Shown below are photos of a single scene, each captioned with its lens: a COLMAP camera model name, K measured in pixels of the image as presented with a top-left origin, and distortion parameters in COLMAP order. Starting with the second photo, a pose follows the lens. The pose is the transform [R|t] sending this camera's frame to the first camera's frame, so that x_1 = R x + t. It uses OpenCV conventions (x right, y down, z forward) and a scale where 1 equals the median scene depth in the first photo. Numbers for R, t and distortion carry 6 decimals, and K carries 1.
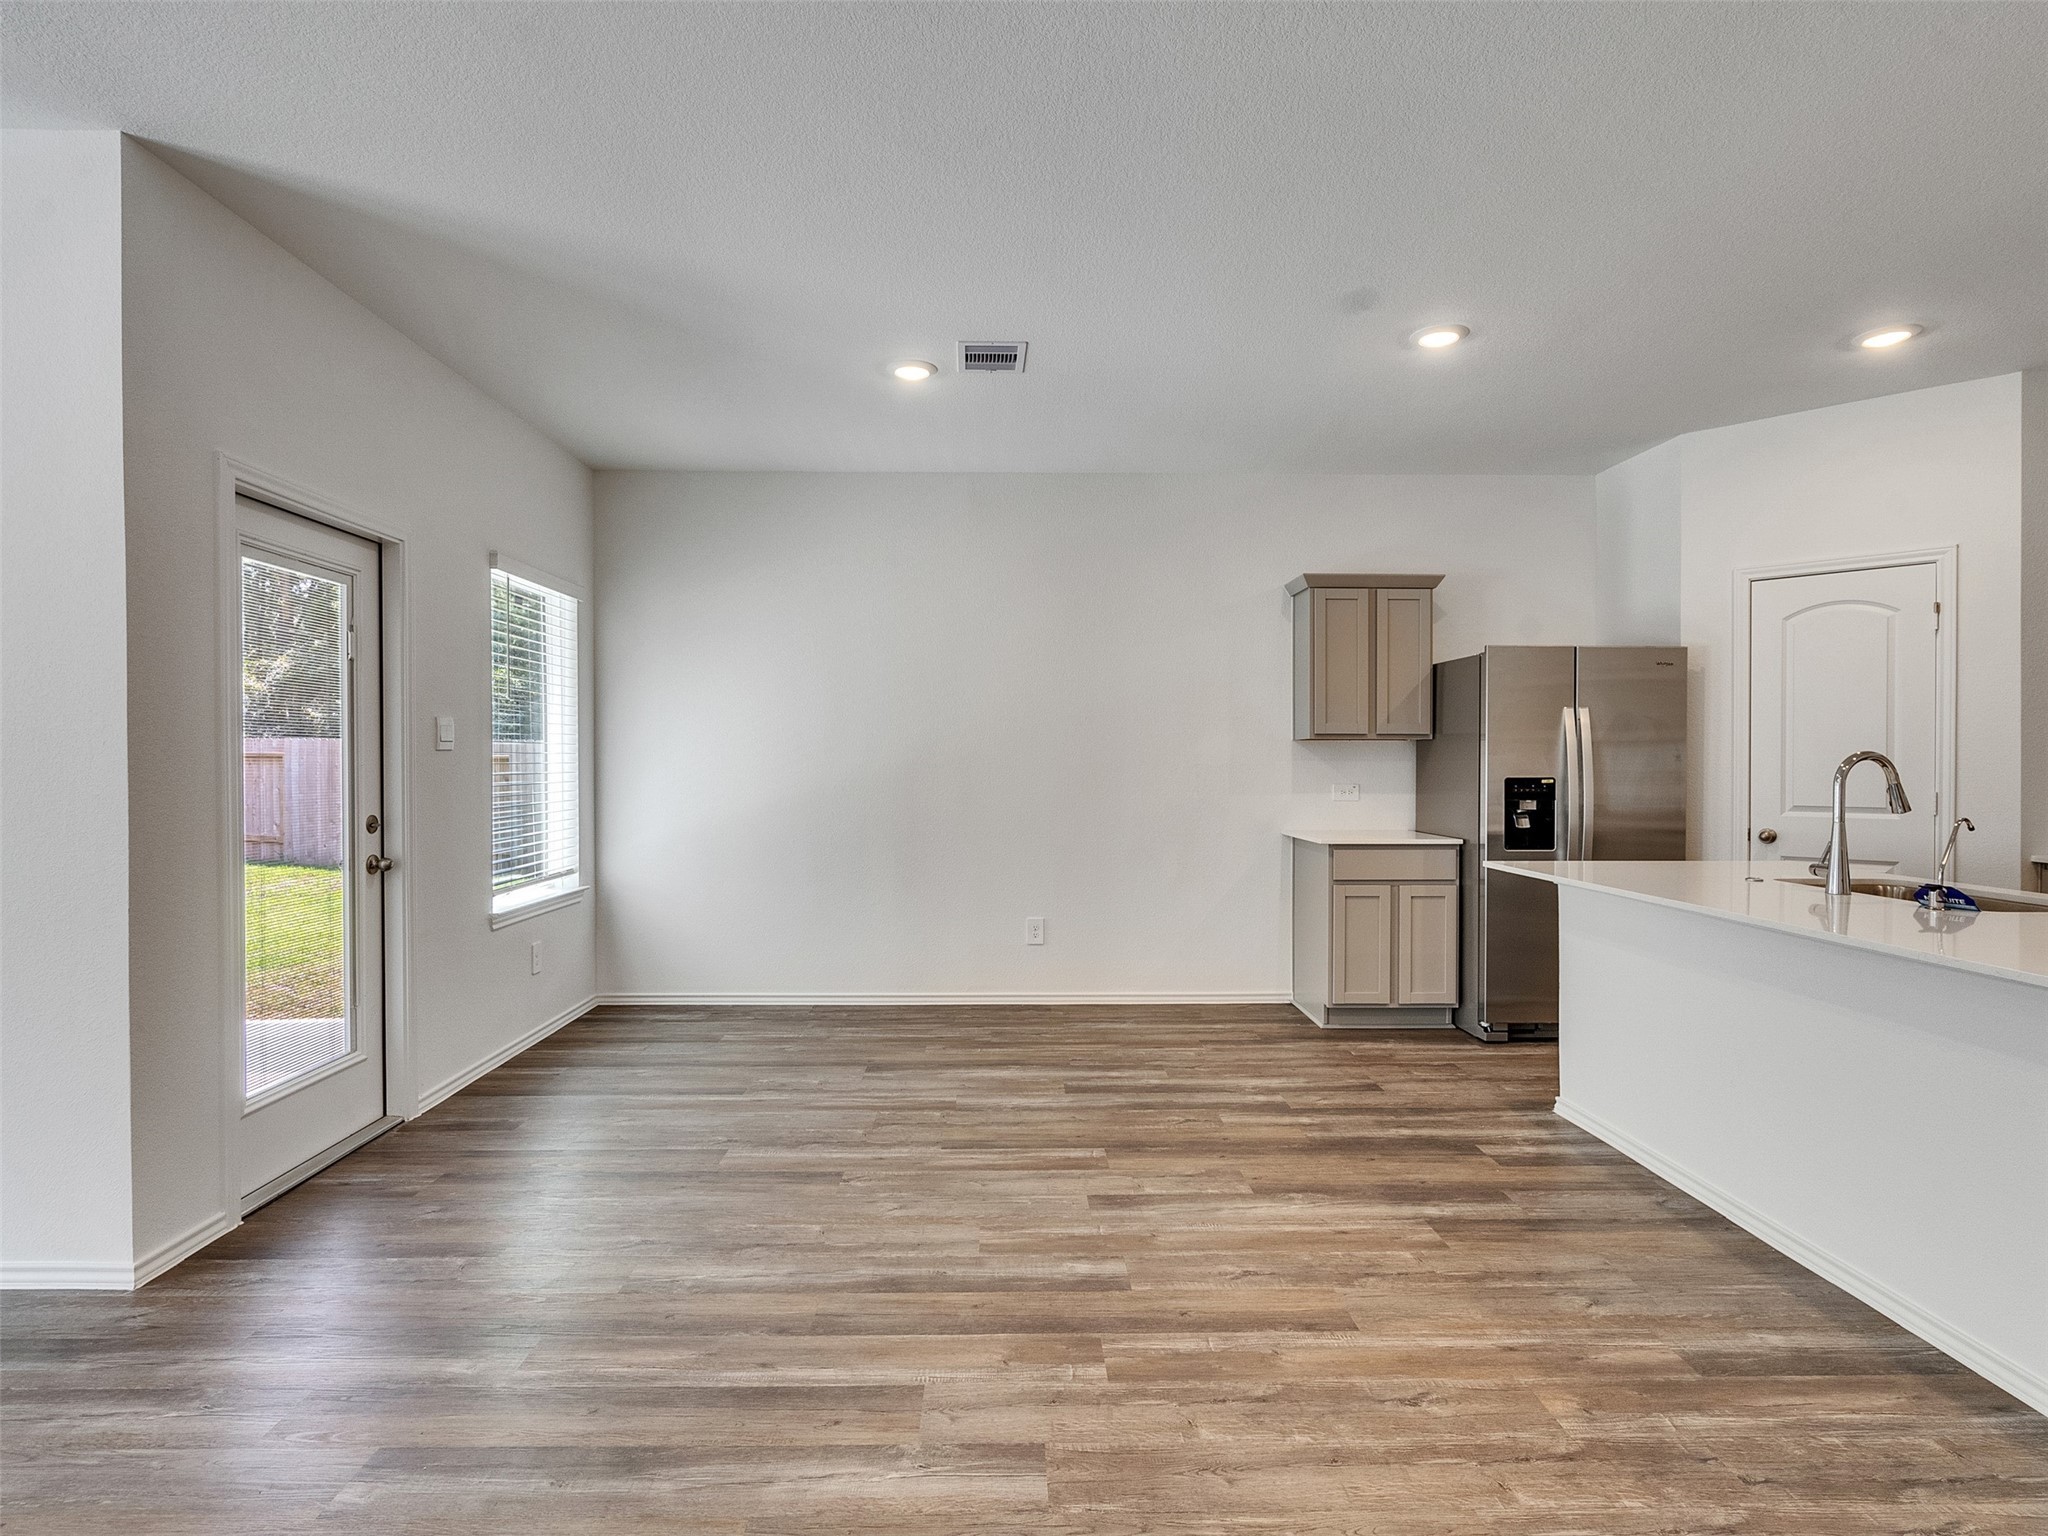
lens RADIAL K [[1043.2, 0, 1016.1], [0, 1043.2, 765.0], [0, 0, 1]] dist [-0.006092, 0.001258]
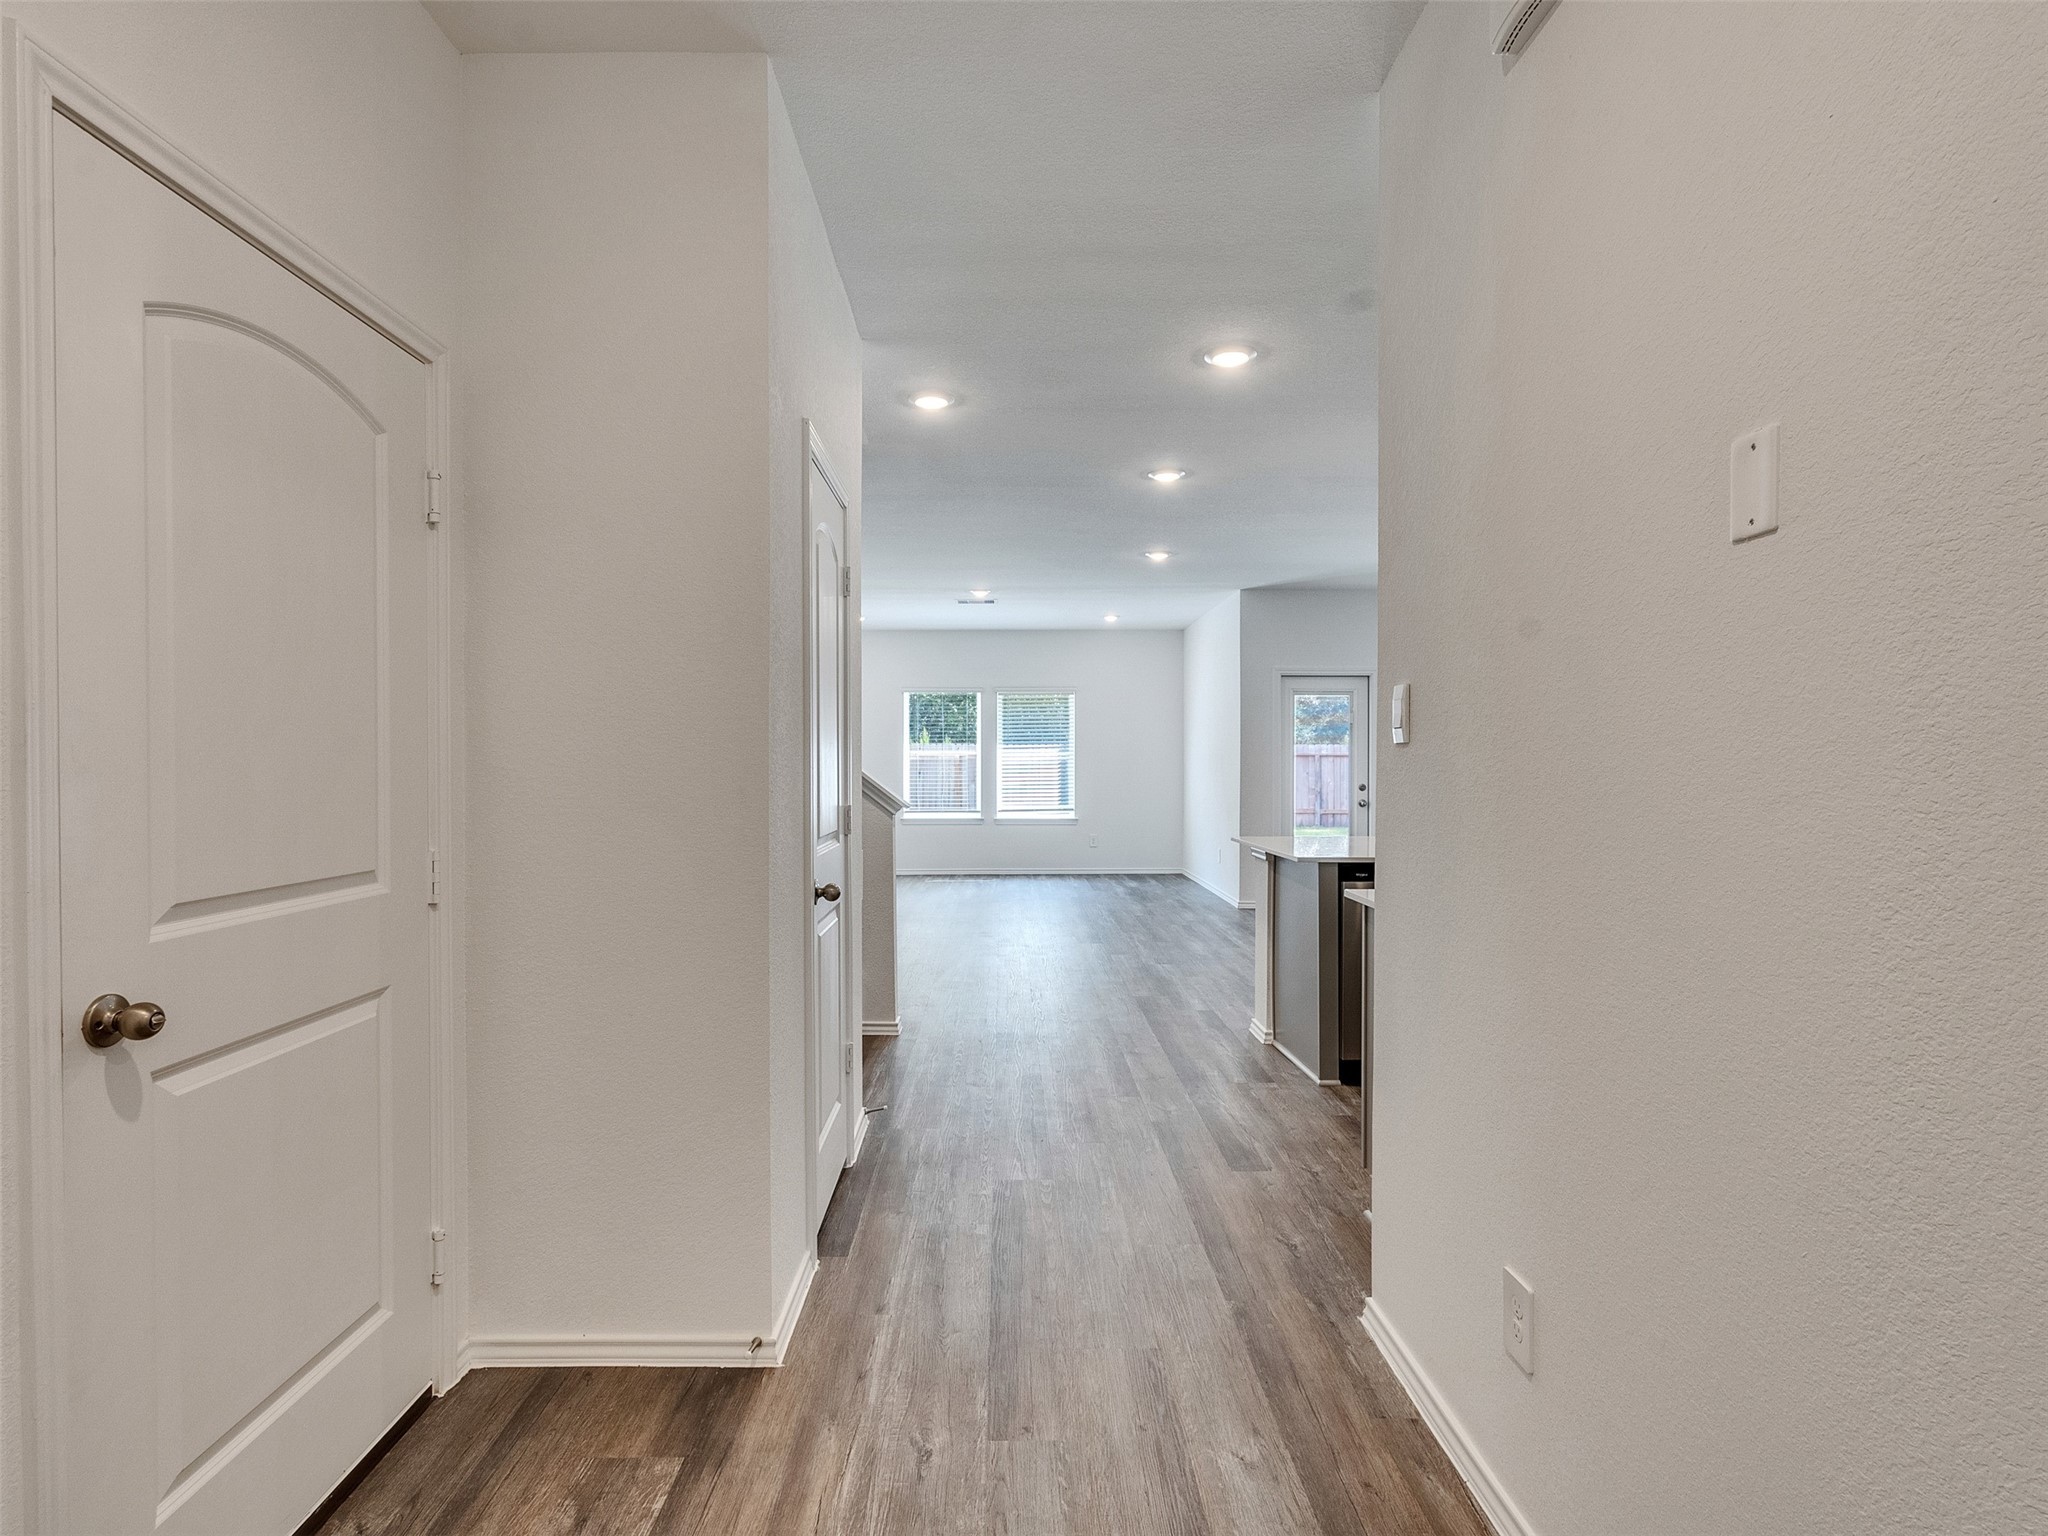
lens RADIAL K [[1043.2, 0, 1020.6], [0, 1043.2, 764.5], [0, 0, 1]] dist [-0.006092, 0.001258]
pose [[0.000514, 0.001991, -0.999998, 1.637677], [-0.005870, 0.999981, 0.001988, 0.000105], [0.999983, 0.005869, 0.000526, 0.140422]]
